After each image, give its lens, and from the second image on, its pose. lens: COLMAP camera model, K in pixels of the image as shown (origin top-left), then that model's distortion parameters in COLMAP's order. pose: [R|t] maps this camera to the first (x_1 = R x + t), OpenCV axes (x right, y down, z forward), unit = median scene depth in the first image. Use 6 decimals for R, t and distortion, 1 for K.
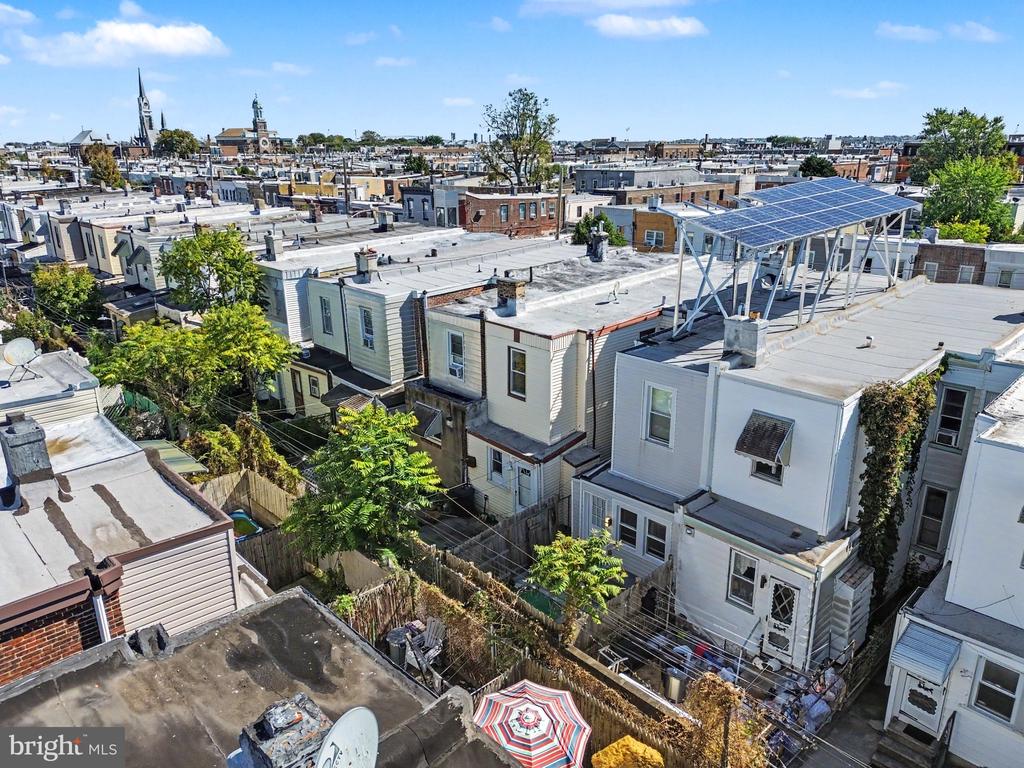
lens RADIAL K [[723.6, 0, 512.8], [0, 723.6, 382.9], [0, 0, 1]] dist [0.043398, -0.037543]
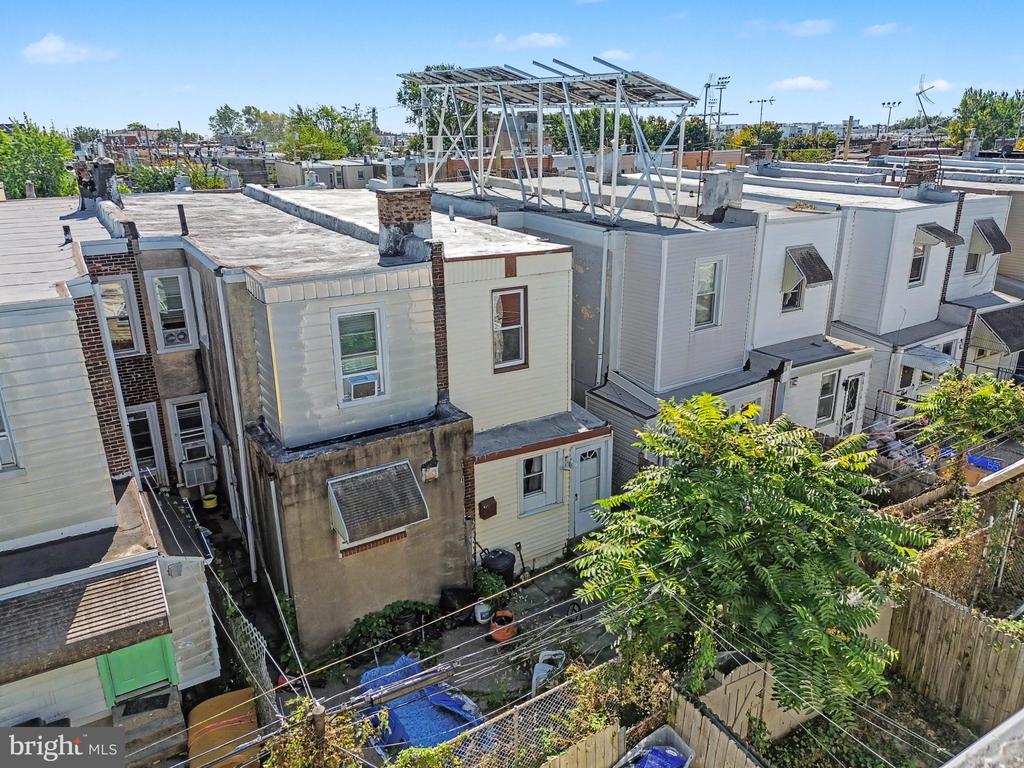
lens RADIAL K [[723.6, 0, 511.5], [0, 723.6, 382.7], [0, 0, 1]] dist [0.043398, -0.037543]
pose [[0.200720, -0.307133, 0.930258, -0.574746], [0.315991, 0.919127, 0.235277, -0.114774], [-0.927287, 0.246728, 0.281539, 0.822694]]
